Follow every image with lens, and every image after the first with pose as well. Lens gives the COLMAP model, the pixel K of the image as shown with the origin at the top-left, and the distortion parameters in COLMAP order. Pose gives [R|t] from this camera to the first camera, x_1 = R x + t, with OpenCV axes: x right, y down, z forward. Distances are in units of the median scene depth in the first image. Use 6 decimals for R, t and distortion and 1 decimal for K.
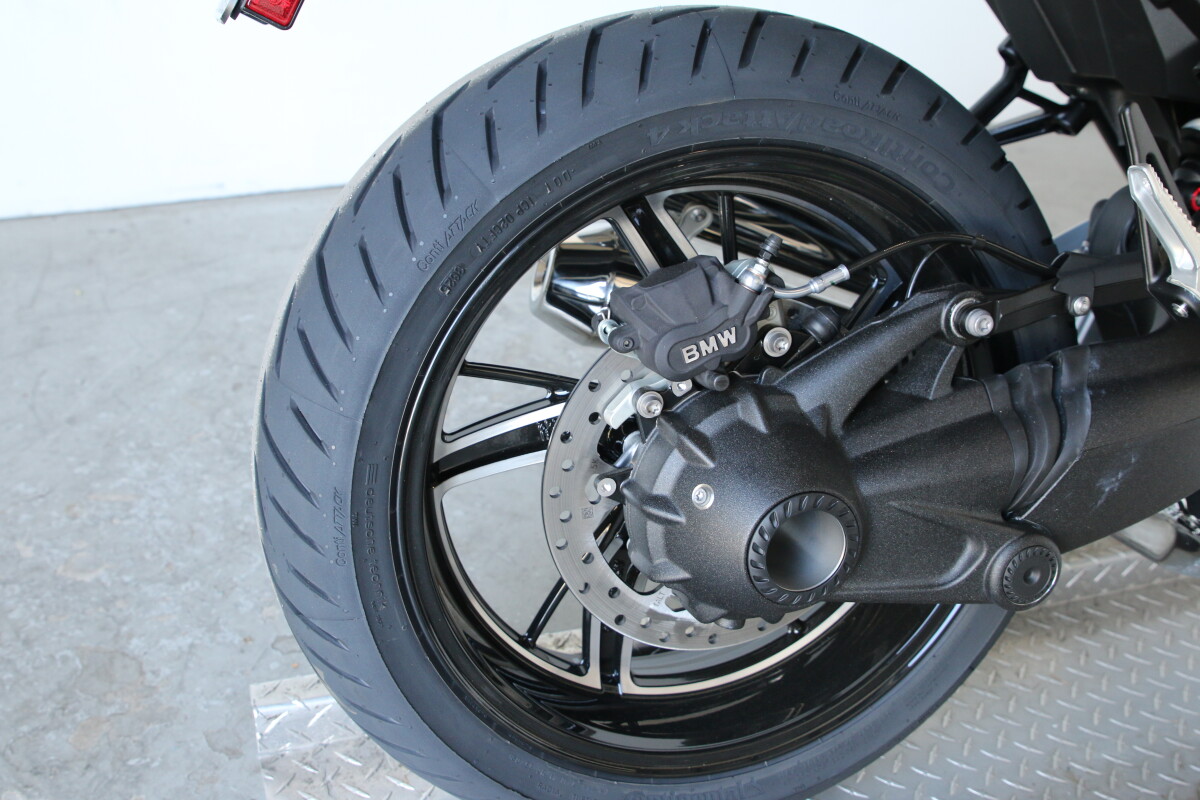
lens RADIAL K [[1297.6, 0, 597.2], [0, 1297.6, 397.8], [0, 0, 1]] dist [-0.109157, 0.000000]
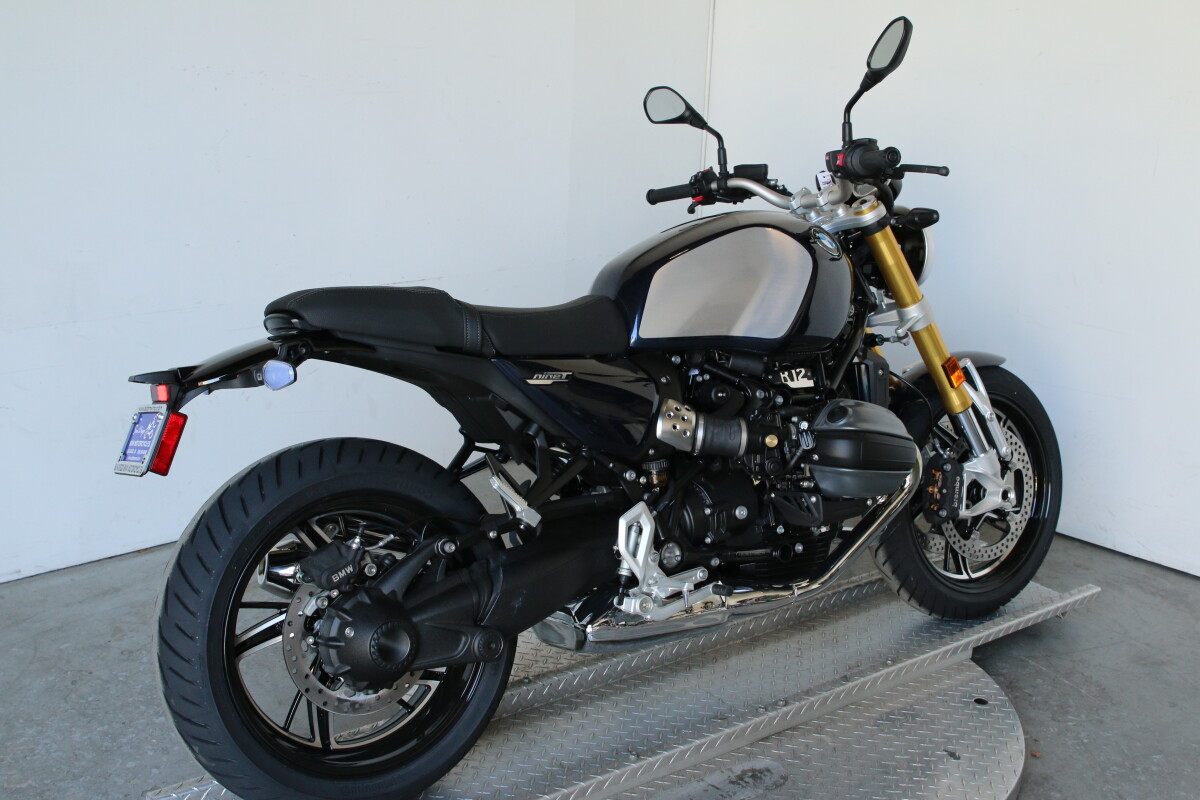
lens RADIAL K [[1297.6, 0, 590.2], [0, 1297.6, 408.9], [0, 0, 1]] dist [-0.109157, 0.000000]
pose [[0.952677, -0.135906, 0.271911, -0.087022], [0.200426, 0.953353, -0.225716, 0.297632], [-0.228551, 0.269533, 0.935477, -1.441380]]
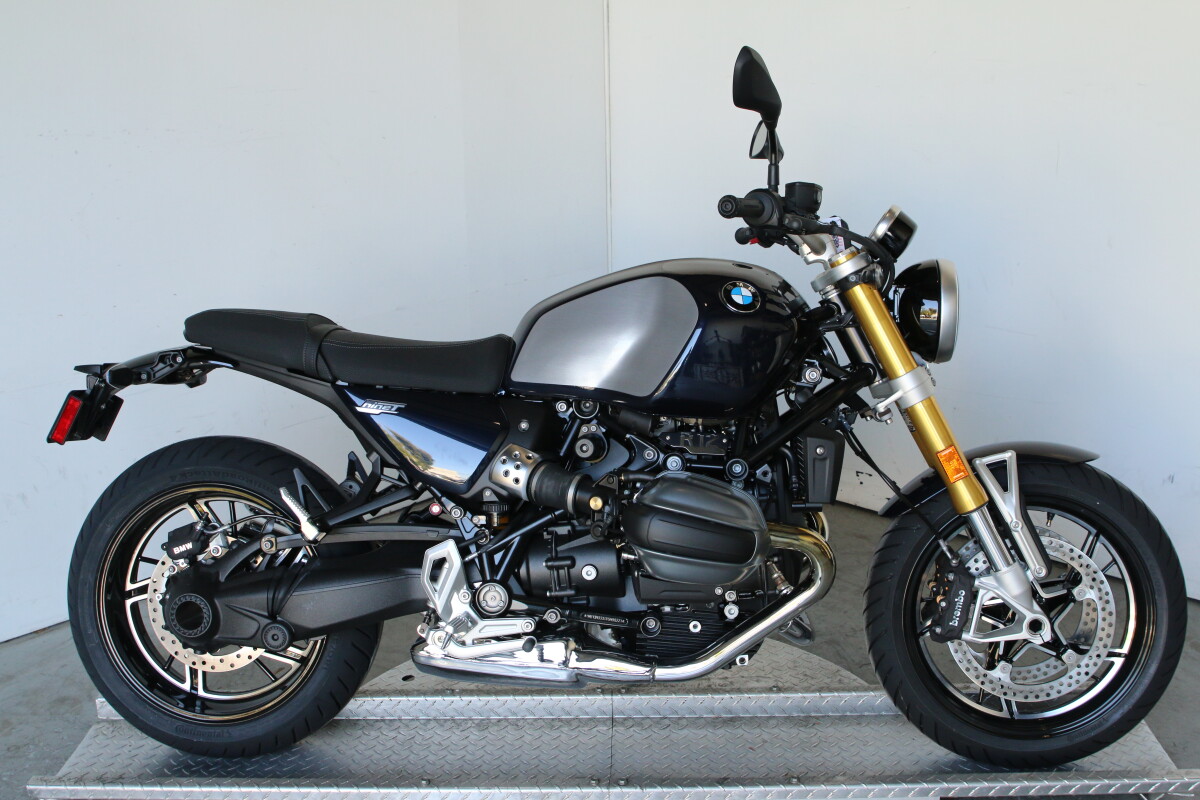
lens RADIAL K [[1297.6, 0, 606.6], [0, 1297.6, 403.2], [0, 0, 1]] dist [-0.109157, 0.000000]
pose [[0.935852, -0.009737, -0.352258, 1.937828], [-0.090142, 0.959746, -0.266011, 0.319120], [0.340668, 0.280700, 0.897303, -1.334723]]
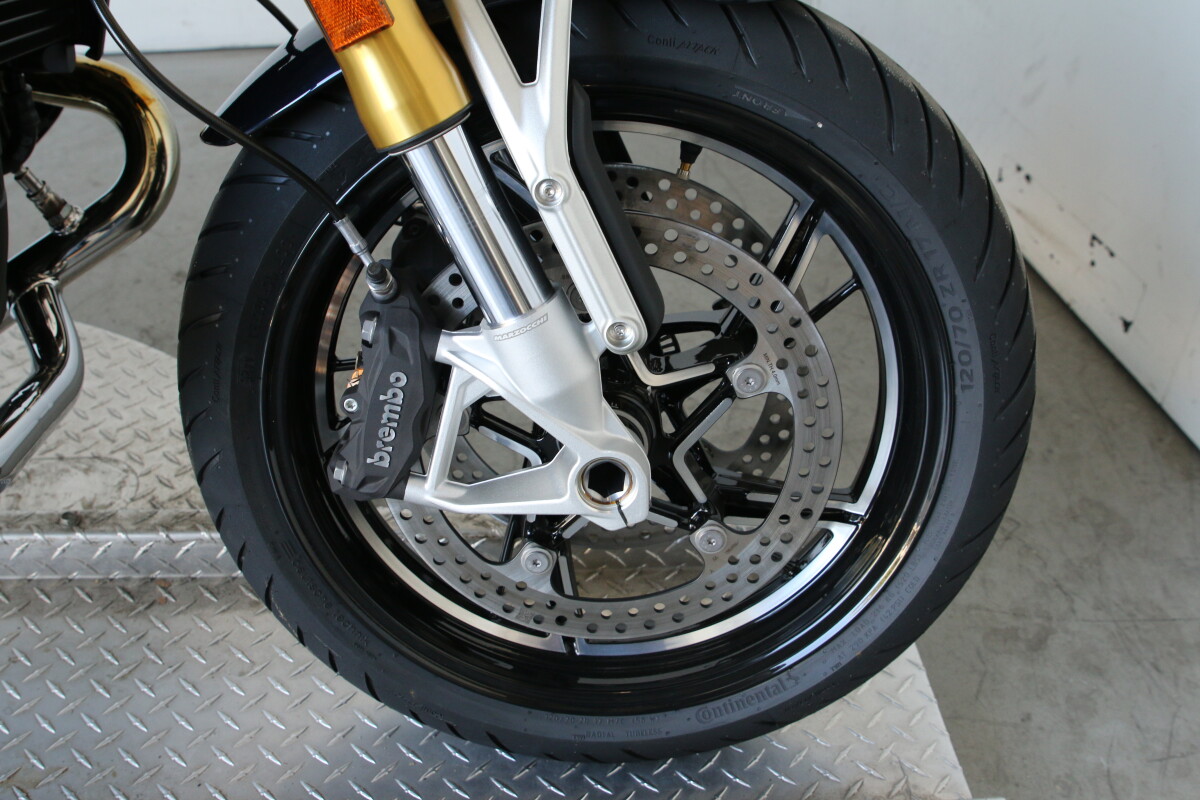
lens RADIAL K [[1297.6, 0, 603.3], [0, 1297.6, 393.4], [0, 0, 1]] dist [-0.109157, 0.000000]
pose [[0.973355, 0.108130, -0.202210, 2.014063], [-0.096585, 0.993124, 0.066146, -0.151664], [0.207972, -0.044853, 0.977106, 0.592321]]
